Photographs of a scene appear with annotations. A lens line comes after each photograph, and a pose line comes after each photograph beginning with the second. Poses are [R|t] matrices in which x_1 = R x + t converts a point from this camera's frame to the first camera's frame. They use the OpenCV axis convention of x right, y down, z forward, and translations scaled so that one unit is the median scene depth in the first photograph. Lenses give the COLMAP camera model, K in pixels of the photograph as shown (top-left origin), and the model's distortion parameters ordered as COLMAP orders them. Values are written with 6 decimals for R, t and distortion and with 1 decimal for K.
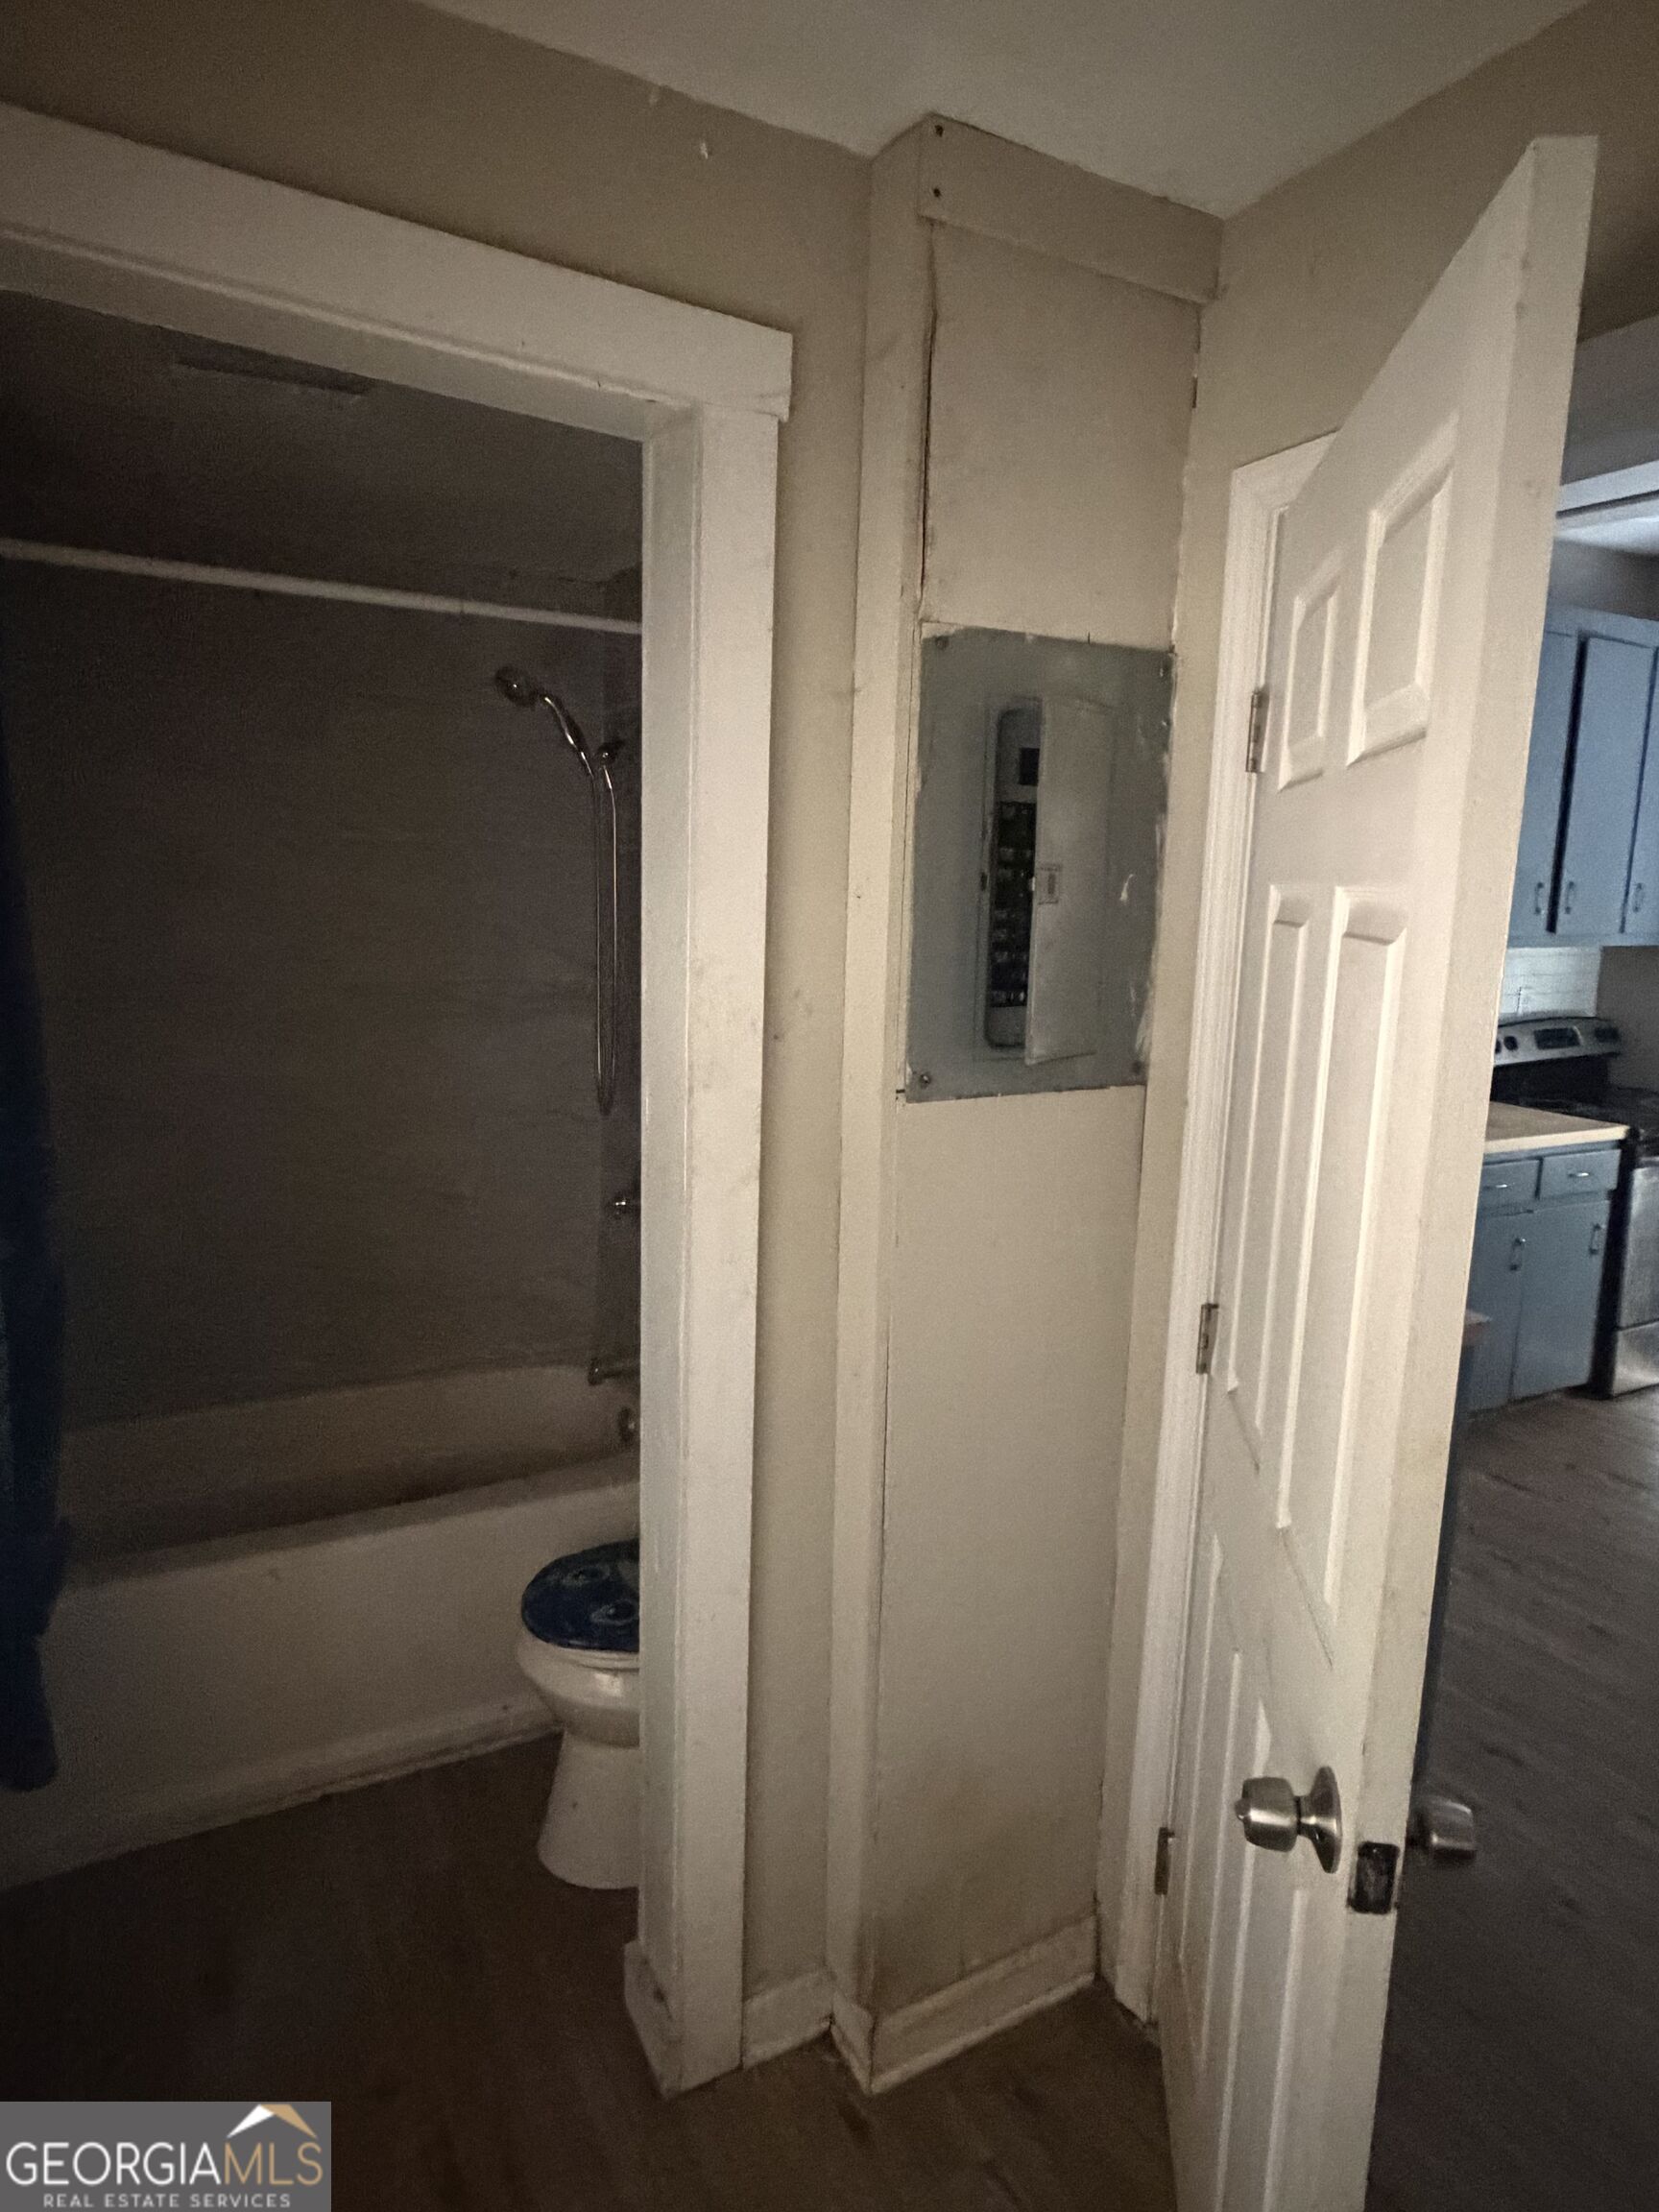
lens RADIAL K [[1332.6, 0, 823.8], [0, 1332.6, 1105.6], [0, 0, 1]] dist [0.000037, 0.000011]
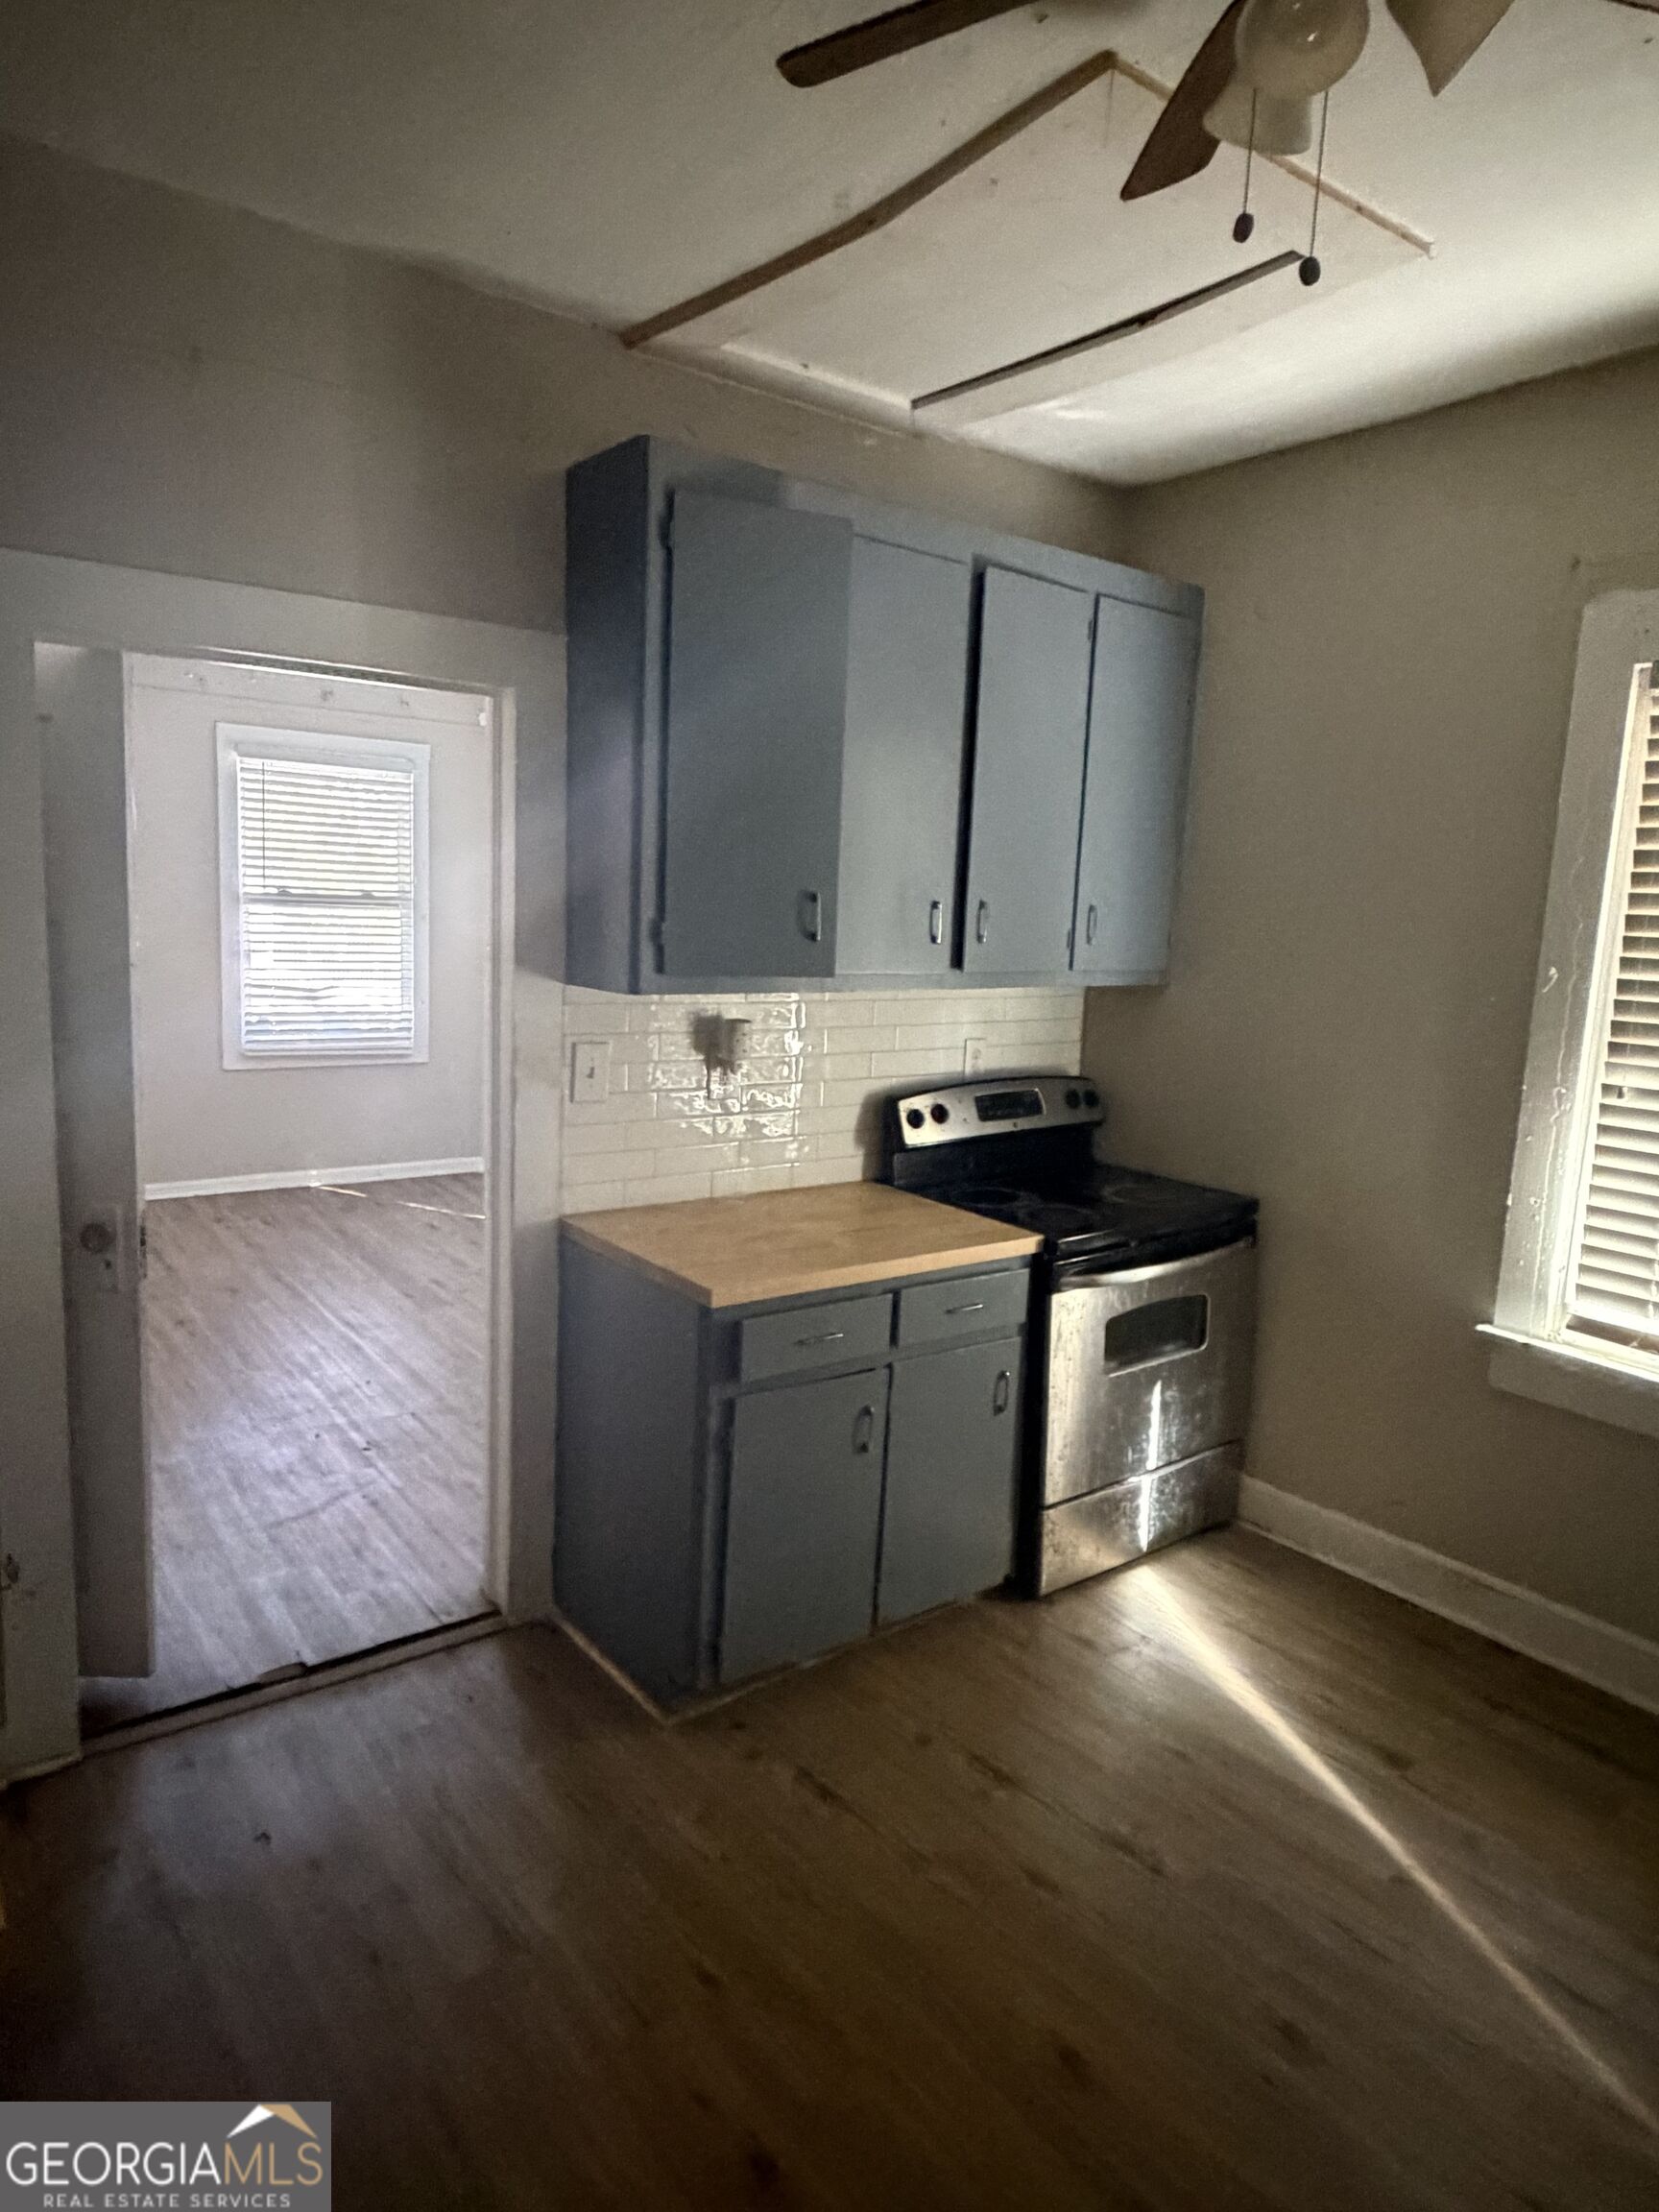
lens RADIAL K [[1332.6, 0, 834.3], [0, 1332.6, 1106.3], [0, 0, 1]] dist [0.000037, 0.000011]
pose [[0.986037, -0.003126, 0.166499, 0.356446], [0.005576, 0.999883, -0.014251, -0.043878], [-0.166435, 0.014980, 0.985939, 0.288033]]
